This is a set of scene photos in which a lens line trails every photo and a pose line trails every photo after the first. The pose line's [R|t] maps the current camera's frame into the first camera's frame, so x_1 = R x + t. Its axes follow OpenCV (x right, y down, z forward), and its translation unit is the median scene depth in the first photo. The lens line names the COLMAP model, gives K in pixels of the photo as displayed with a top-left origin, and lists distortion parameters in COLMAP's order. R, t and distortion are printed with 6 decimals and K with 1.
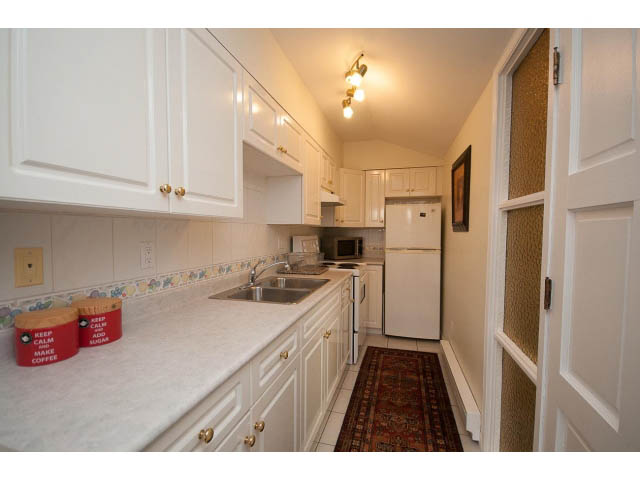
lens RADIAL K [[280.7, 0, 318.3], [0, 280.7, 244.5], [0, 0, 1]] dist [-0.001943, 0.000024]
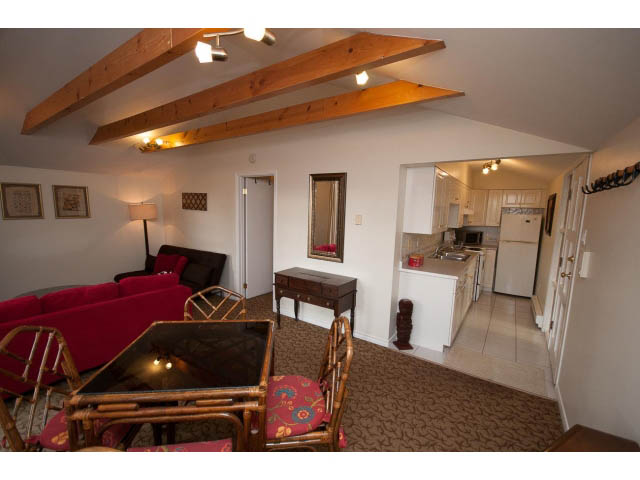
lens RADIAL K [[280.7, 0, 318.3], [0, 280.7, 244.5], [0, 0, 1]] dist [-0.001943, 0.000024]
pose [[0.950651, 0.062825, -0.303834, -0.389034], [-0.038412, 0.995582, 0.085674, -0.087935], [0.307874, -0.069775, 0.948865, -1.285974]]
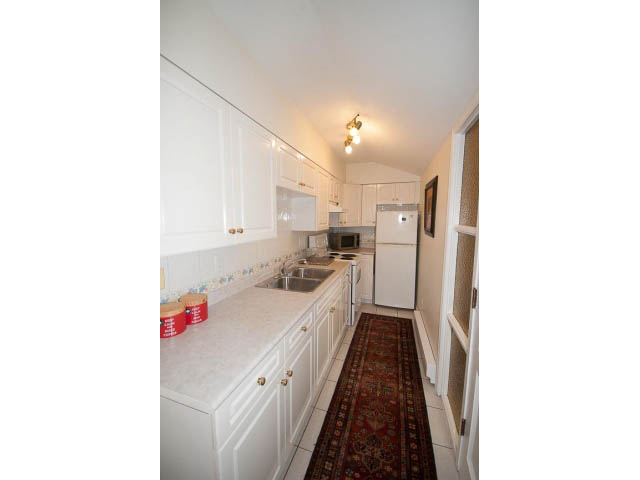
lens RADIAL K [[210.6, 0, 314.0], [0, 210.6, 238.7], [0, 0, 1]] dist [-0.000203, 0.000011]
pose [[0.997721, 0.003118, -0.067407, 0.006862], [0.000393, 0.998646, 0.052018, -0.087668], [0.067478, -0.051926, 0.996369, -0.079734]]
